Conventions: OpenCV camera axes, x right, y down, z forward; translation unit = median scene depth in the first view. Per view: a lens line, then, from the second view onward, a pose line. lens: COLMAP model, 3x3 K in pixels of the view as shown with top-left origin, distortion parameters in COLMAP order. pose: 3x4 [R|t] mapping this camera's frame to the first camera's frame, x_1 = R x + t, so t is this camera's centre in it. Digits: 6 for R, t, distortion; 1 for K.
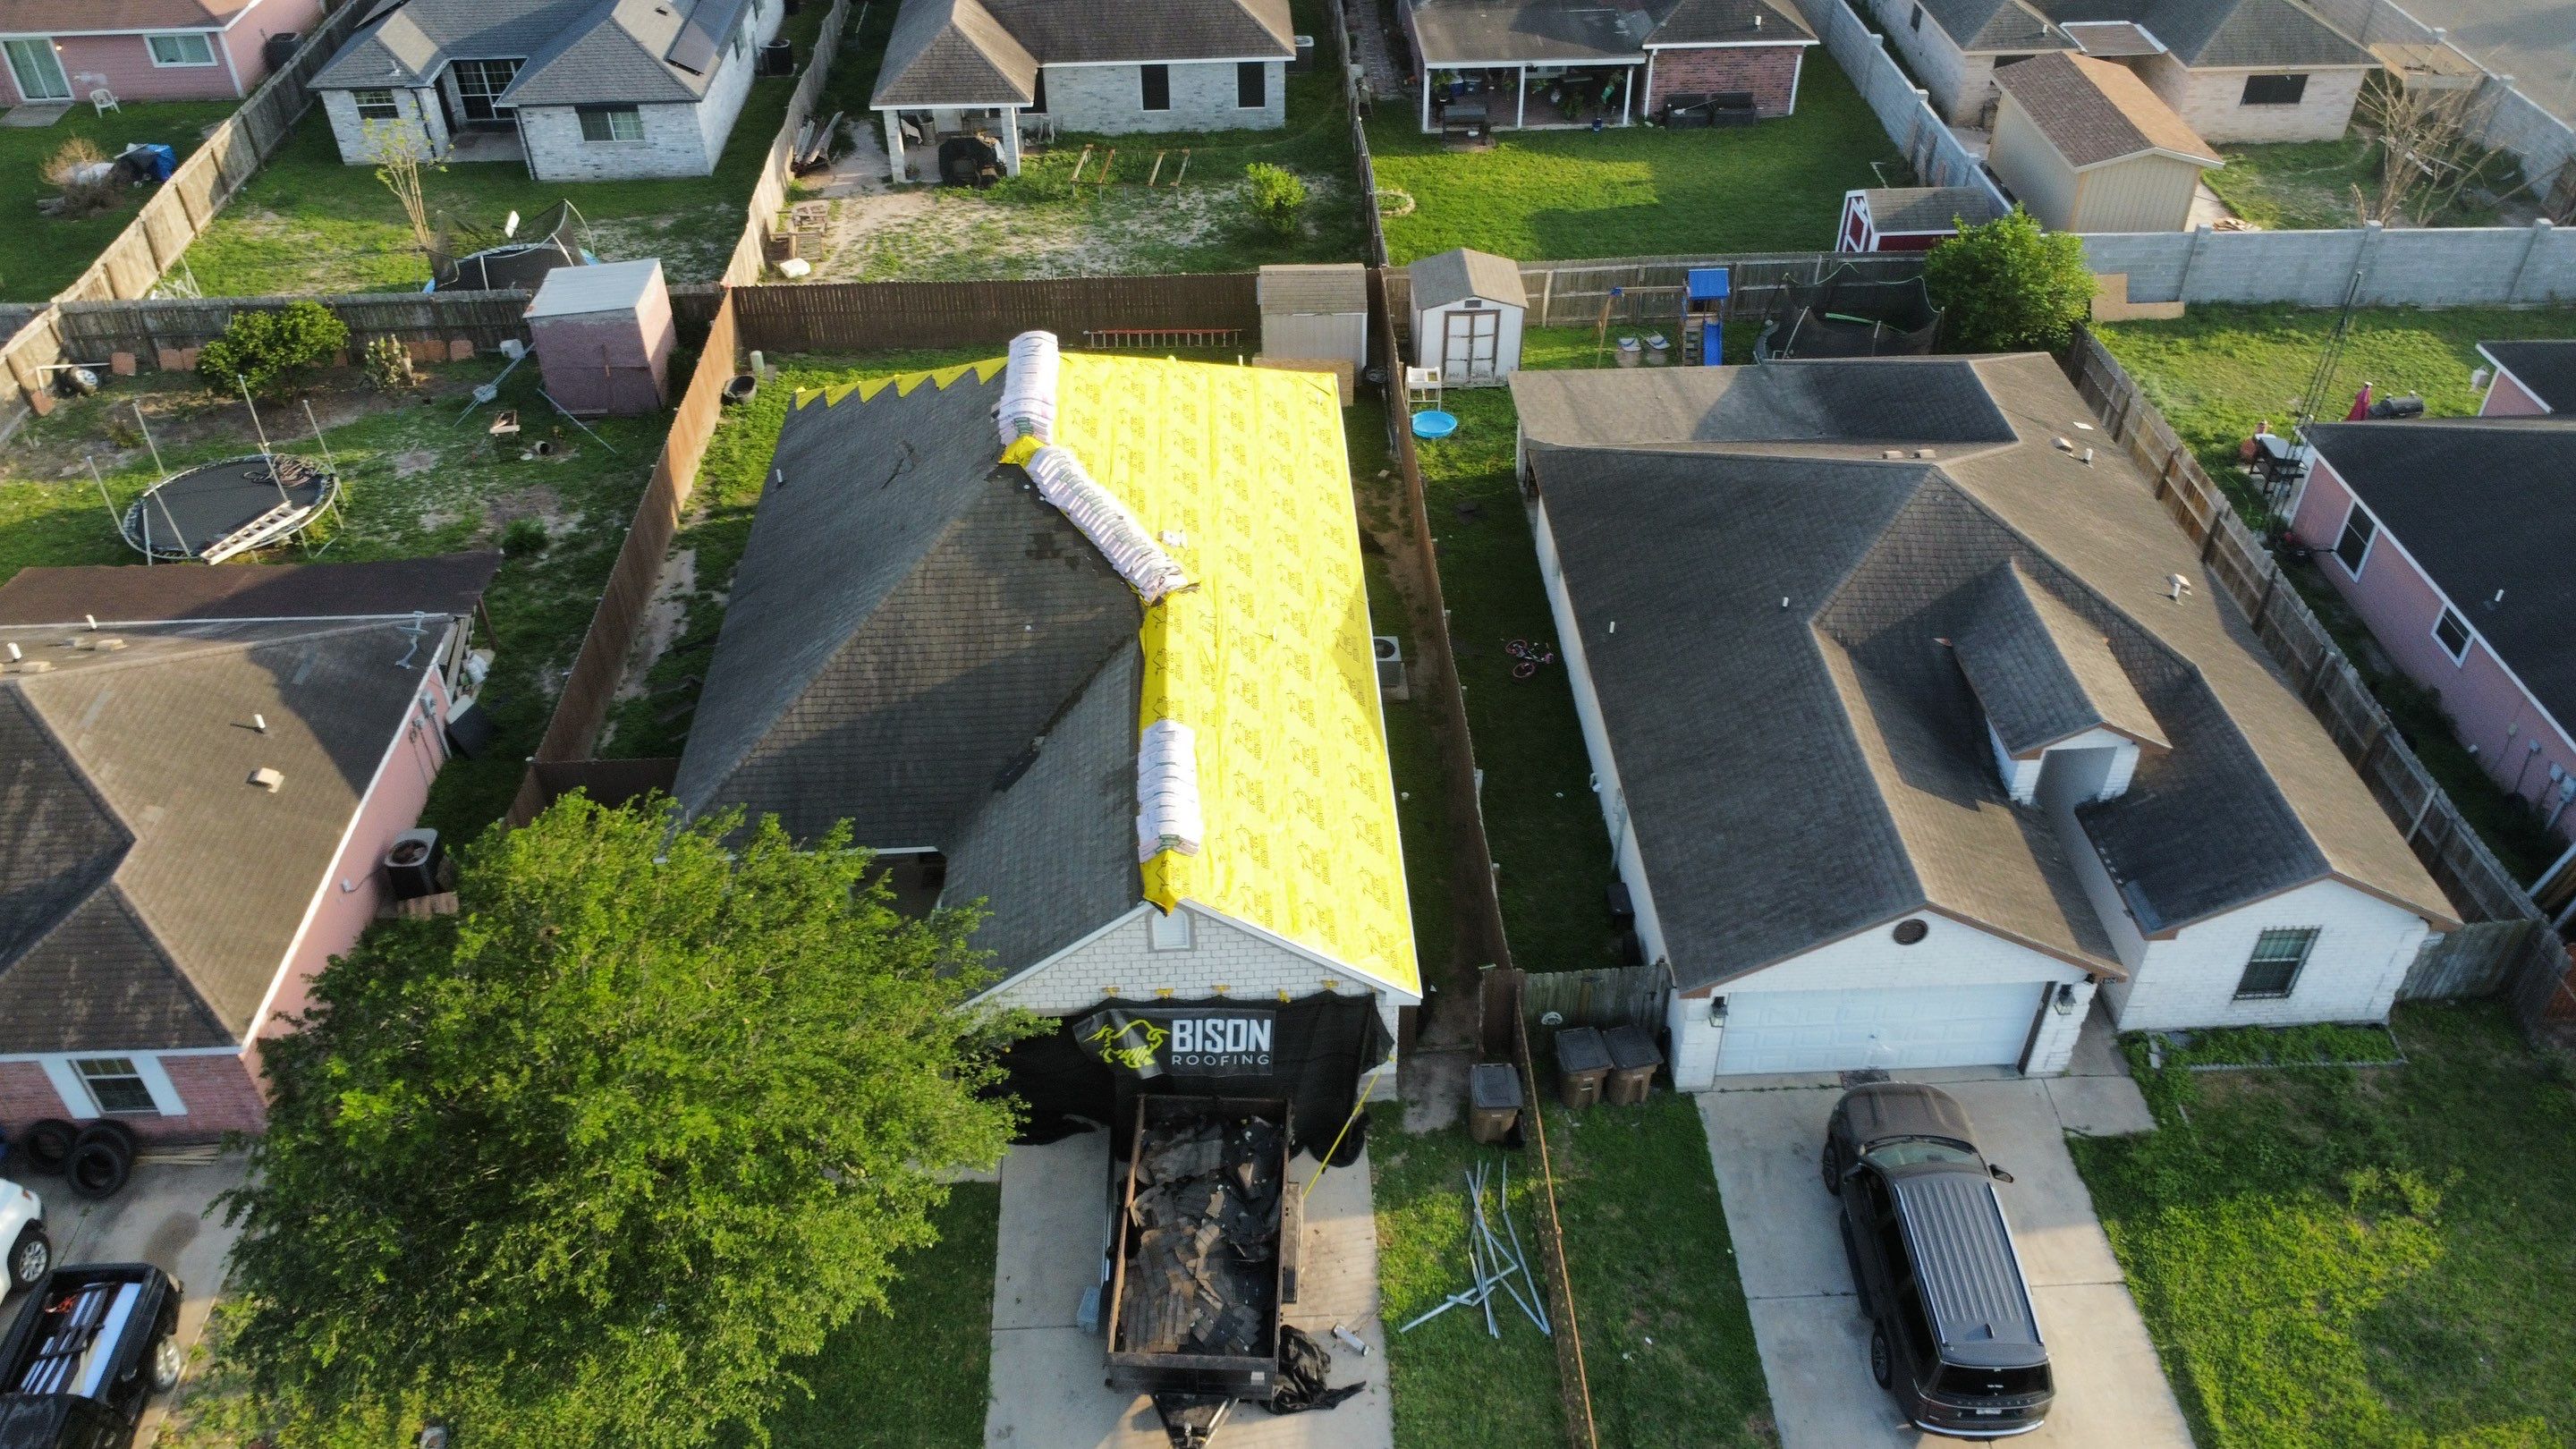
lens RADIAL K [[1947.6, 0, 1286.1], [0, 1947.6, 697.0], [0, 0, 1]] dist [-0.012365, 0.008005]
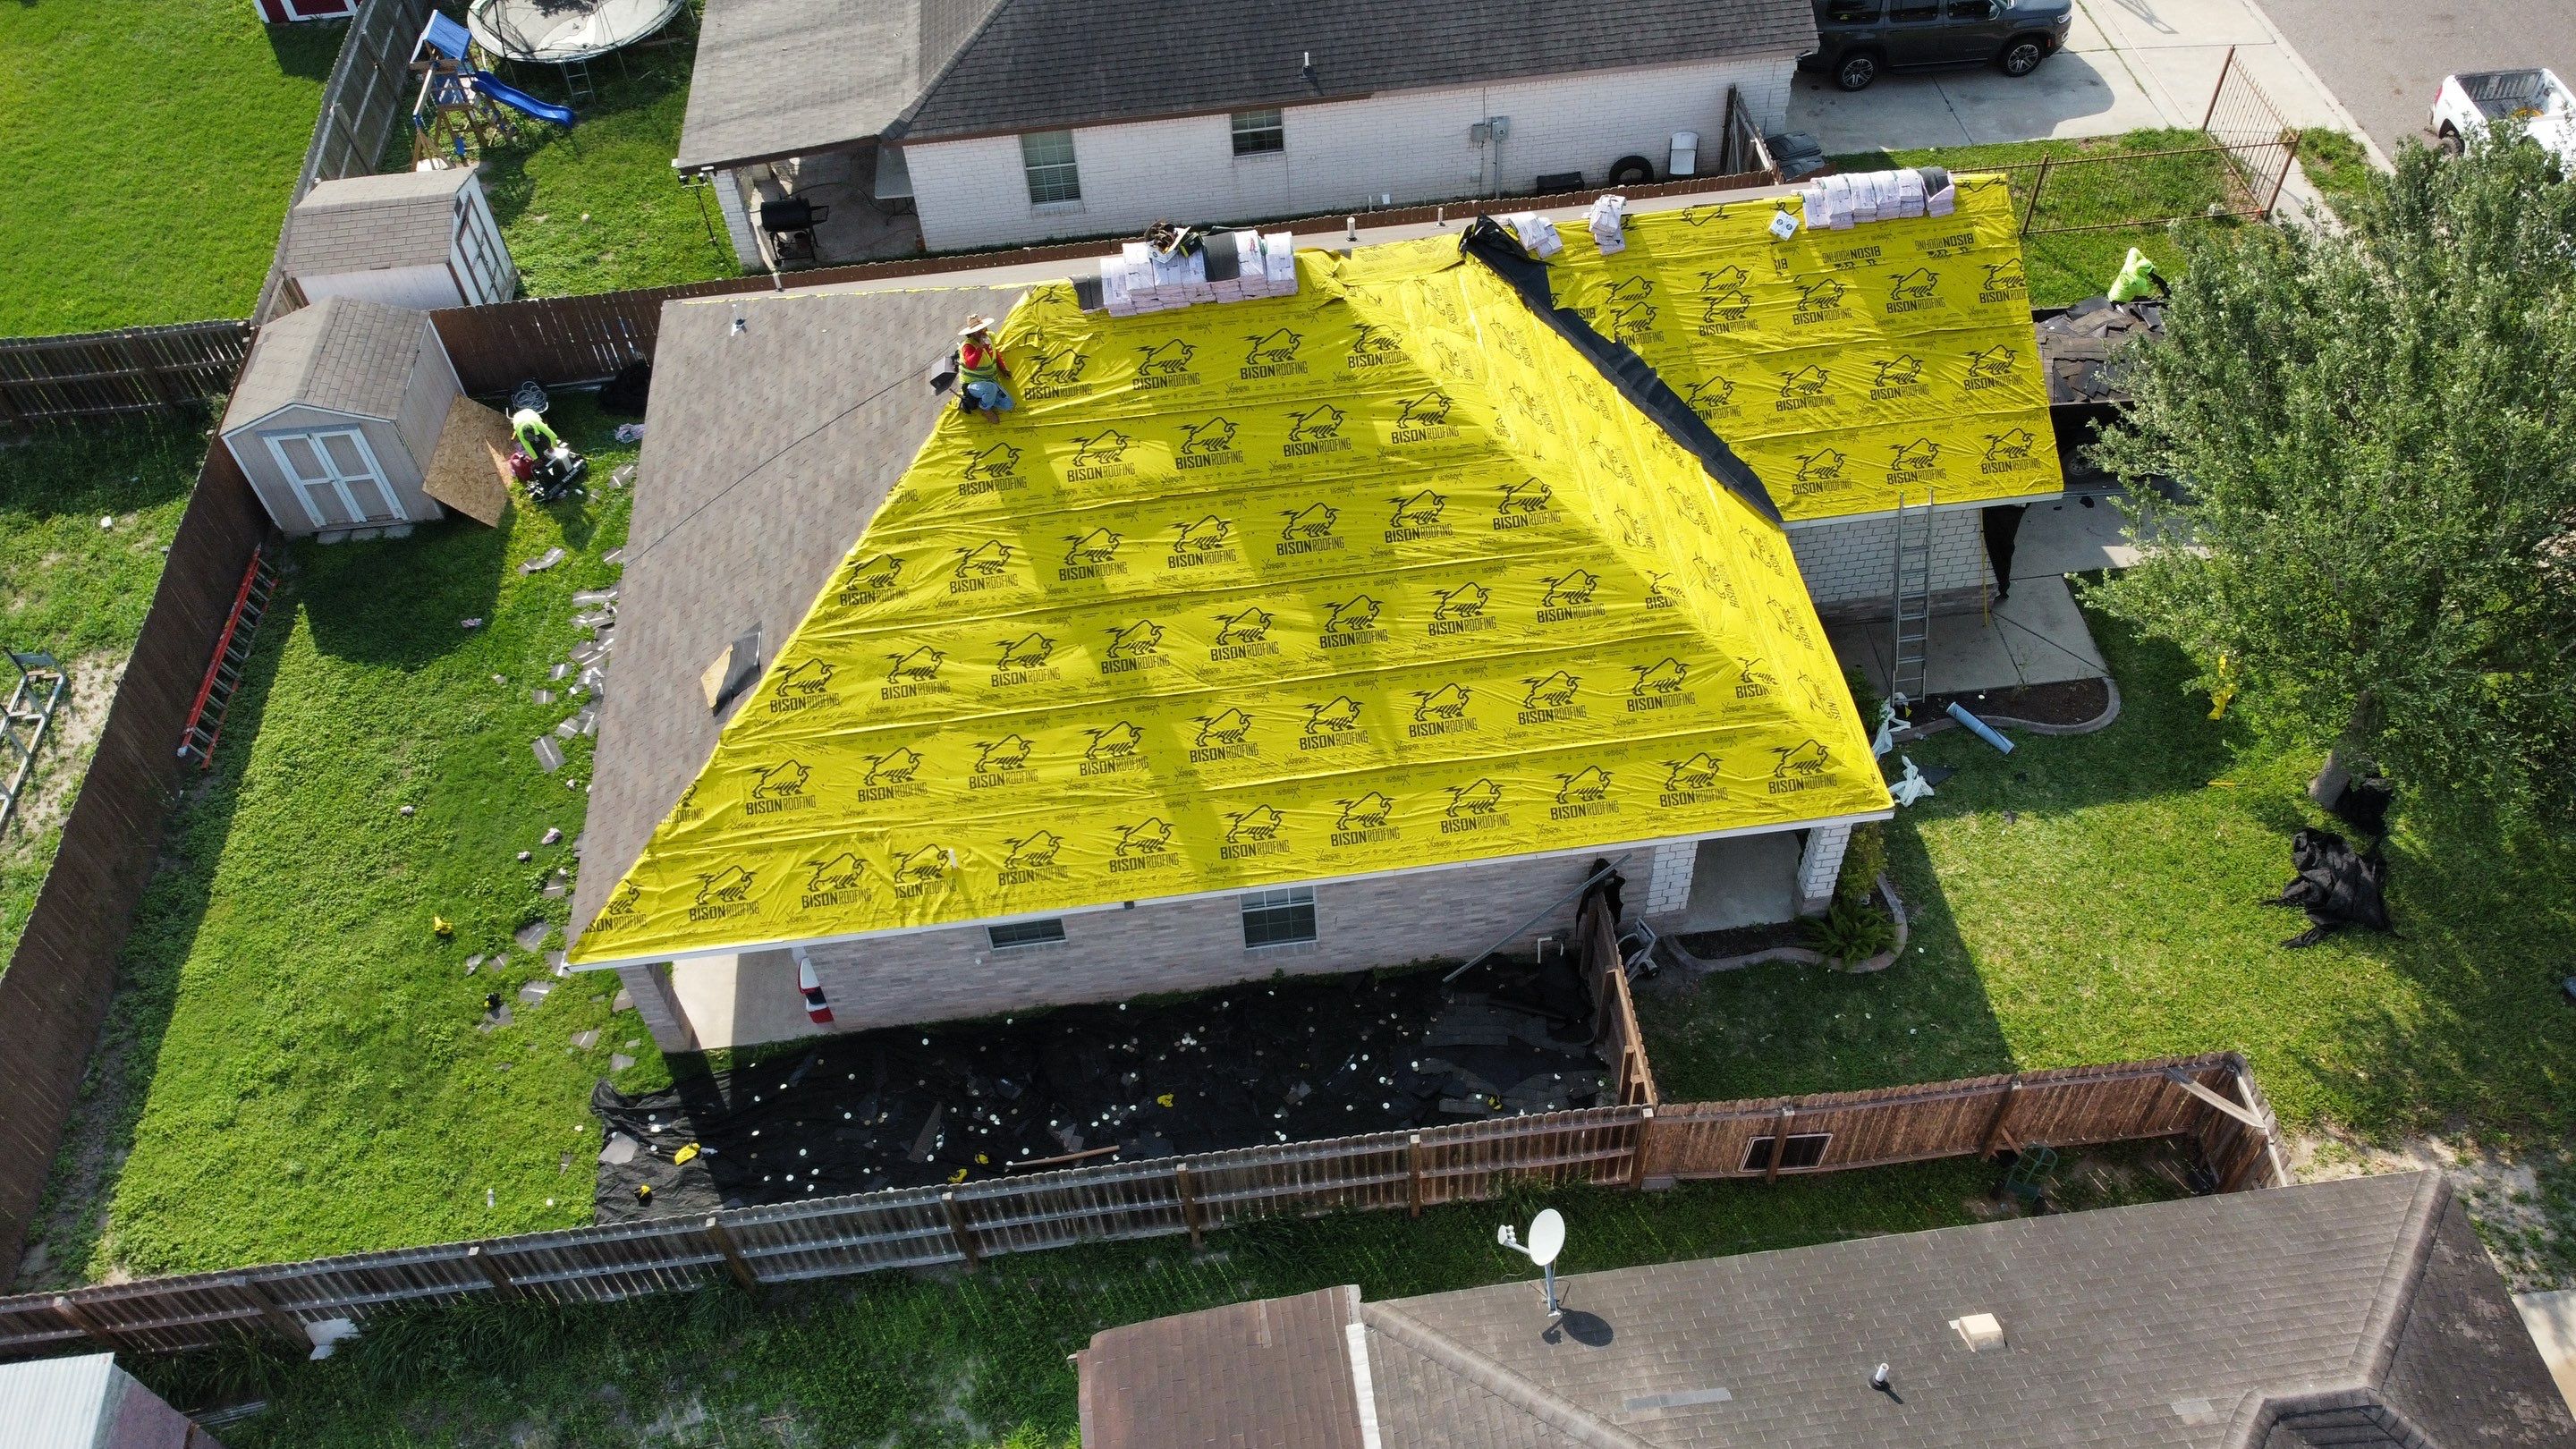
lens RADIAL K [[1947.6, 0, 1276.2], [0, 1947.6, 735.5], [0, 0, 1]] dist [-0.012365, 0.008005]
pose [[-0.062667, -0.756807, 0.650628, -0.504295], [0.653073, 0.461868, 0.600145, -0.337628], [-0.754698, 0.462517, 0.465306, 0.552322]]
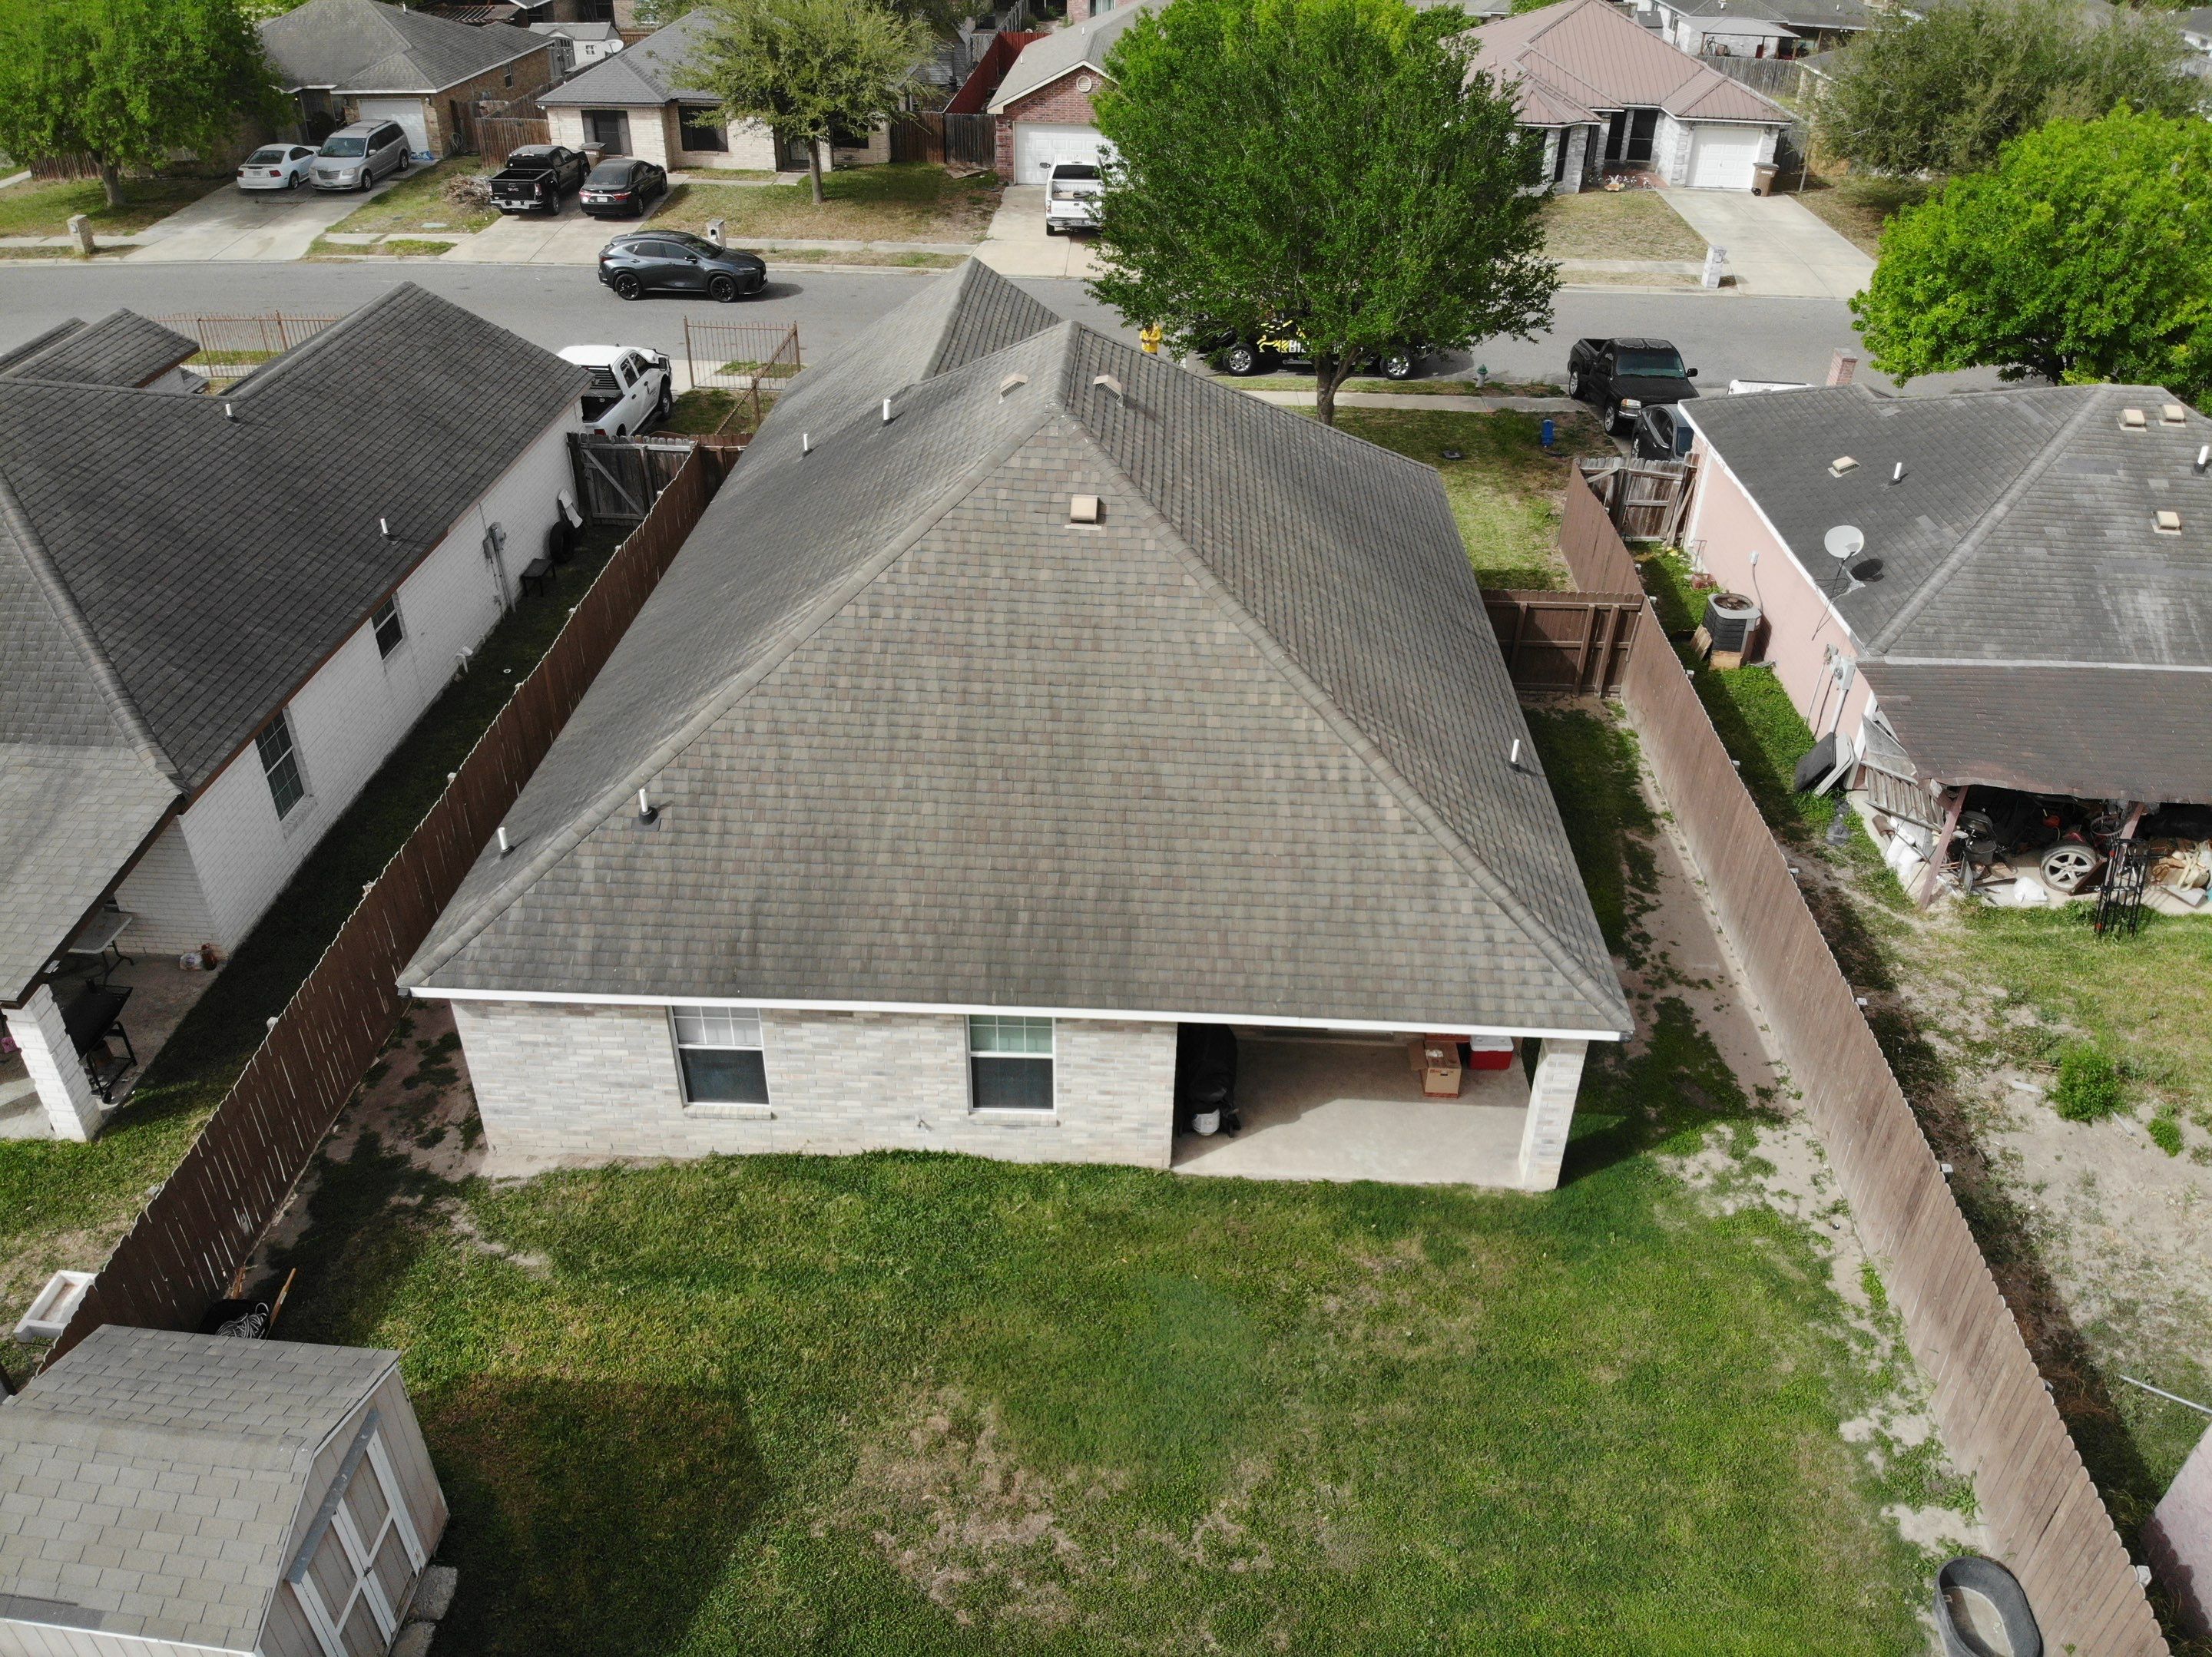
lens RADIAL K [[1633.0, 0, 1121.9], [0, 1633.0, 829.5], [0, 0, 1]] dist [0.039708, -0.144309]
pose [[-0.996708, -0.052009, 0.062201, -0.146920], [0.042175, 0.322650, 0.945578, -0.481293], [-0.069248, 0.945089, -0.319394, 0.997310]]
